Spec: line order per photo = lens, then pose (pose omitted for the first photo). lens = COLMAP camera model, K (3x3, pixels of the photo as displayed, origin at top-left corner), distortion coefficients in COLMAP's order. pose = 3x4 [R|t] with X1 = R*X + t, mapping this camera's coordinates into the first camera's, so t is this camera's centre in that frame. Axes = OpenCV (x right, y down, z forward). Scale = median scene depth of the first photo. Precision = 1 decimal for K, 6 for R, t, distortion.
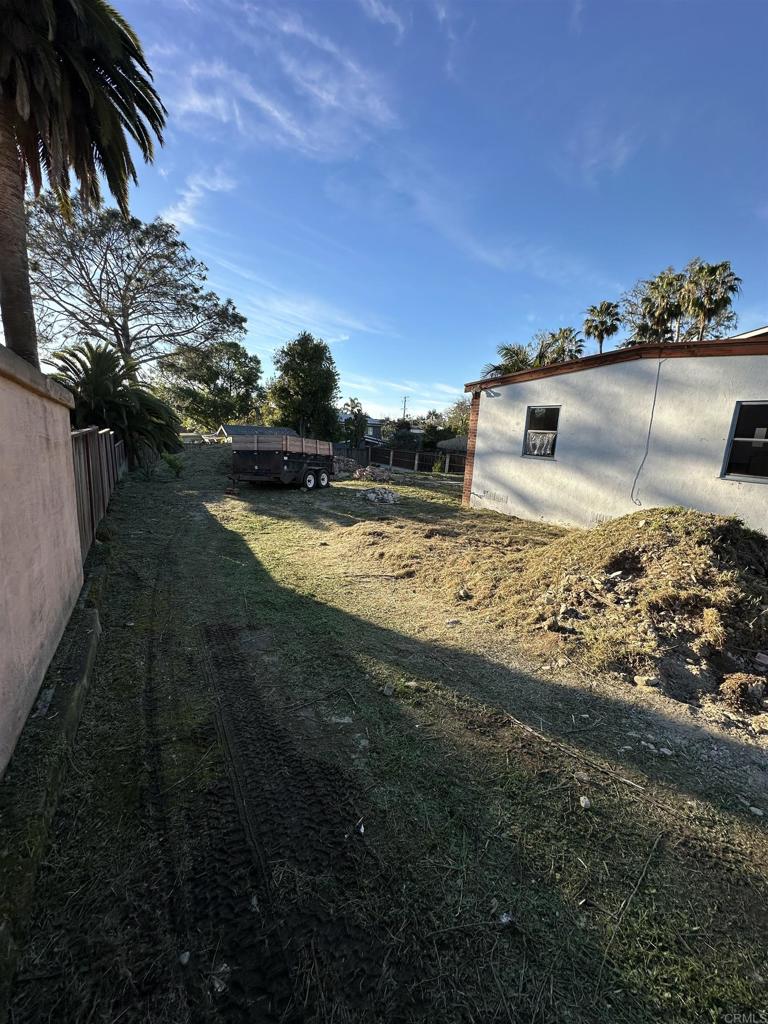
lens RADIAL K [[410.7, 0, 383.5], [0, 410.7, 505.5], [0, 0, 1]] dist [-0.002017, -0.000138]
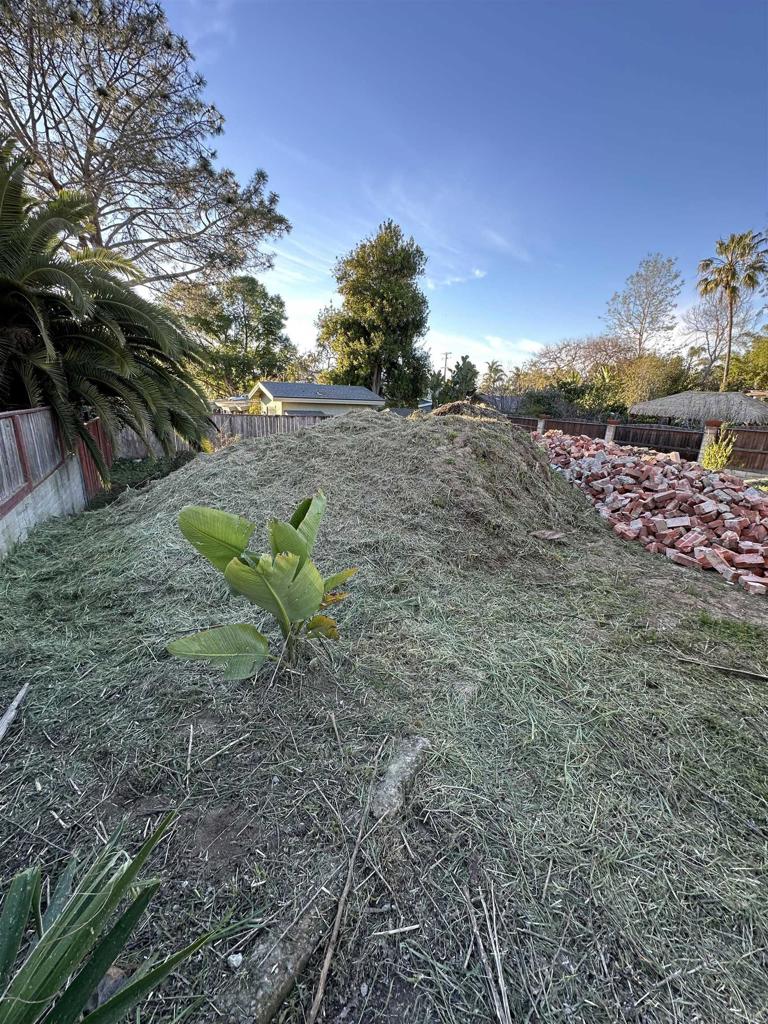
lens RADIAL K [[408.5, 0, 384.0], [0, 408.5, 512.0], [0, 0, 1]] dist [-0.002429, 0.000756]
pose [[0.999872, -0.013633, -0.008359, -0.185284], [0.014362, 0.995425, 0.094458, -0.052249], [0.007034, -0.094566, 0.995494, 0.336542]]
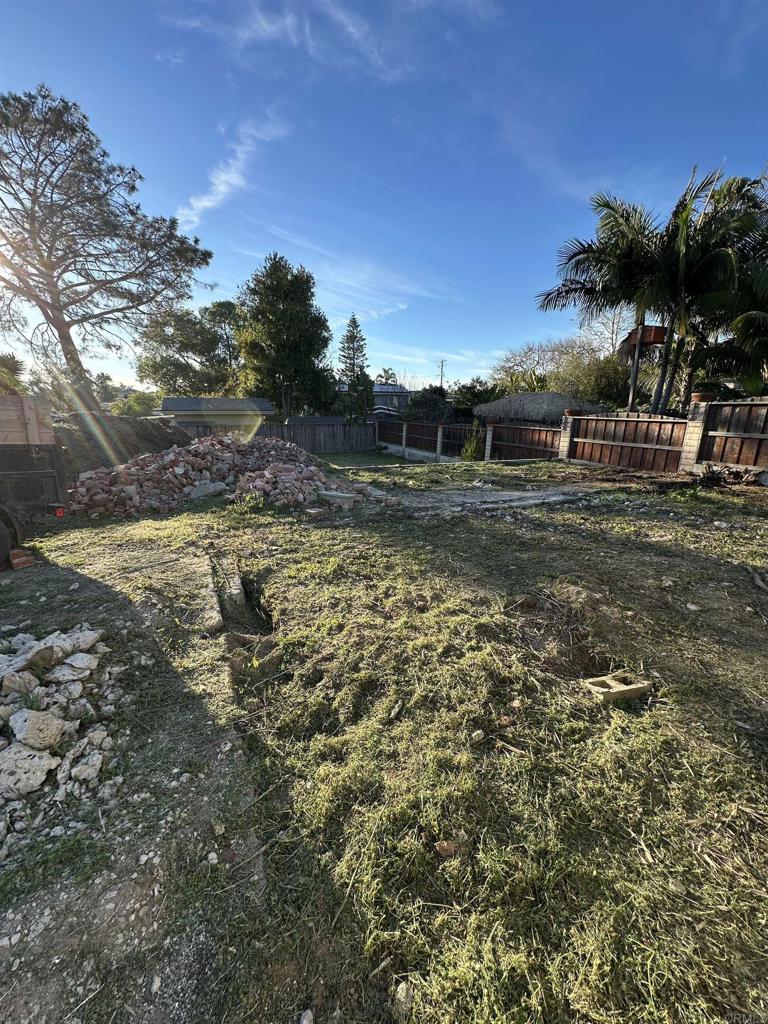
lens RADIAL K [[409.0, 0, 383.8], [0, 409.0, 511.8], [0, 0, 1]] dist [-0.002912, 0.000962]
pose [[0.993497, -0.021883, -0.111737, 0.050328], [0.029934, 0.997035, 0.070892, -0.034771], [0.109855, -0.073776, 0.991206, 0.290318]]
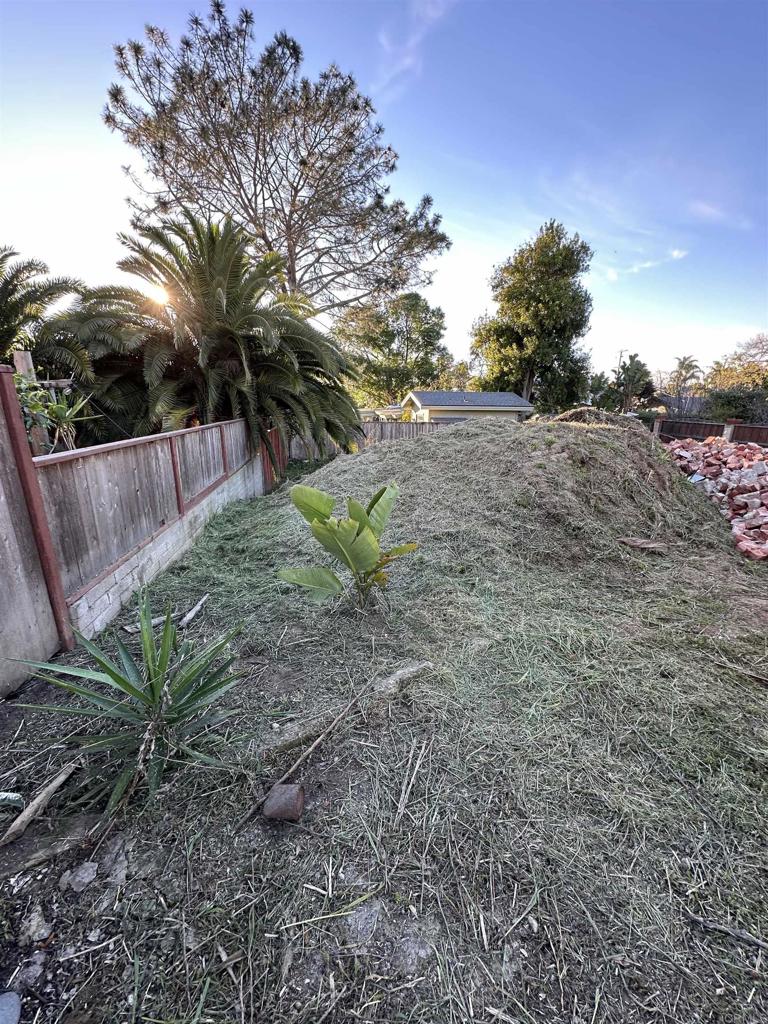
lens RADIAL K [[408.5, 0, 384.0], [0, 408.5, 512.0], [0, 0, 1]] dist [-0.002429, 0.000756]
pose [[0.930920, 0.054803, -0.361088, -0.167852], [-0.026844, 0.996271, 0.081998, -0.050400], [0.364235, -0.066641, 0.928920, 0.321834]]
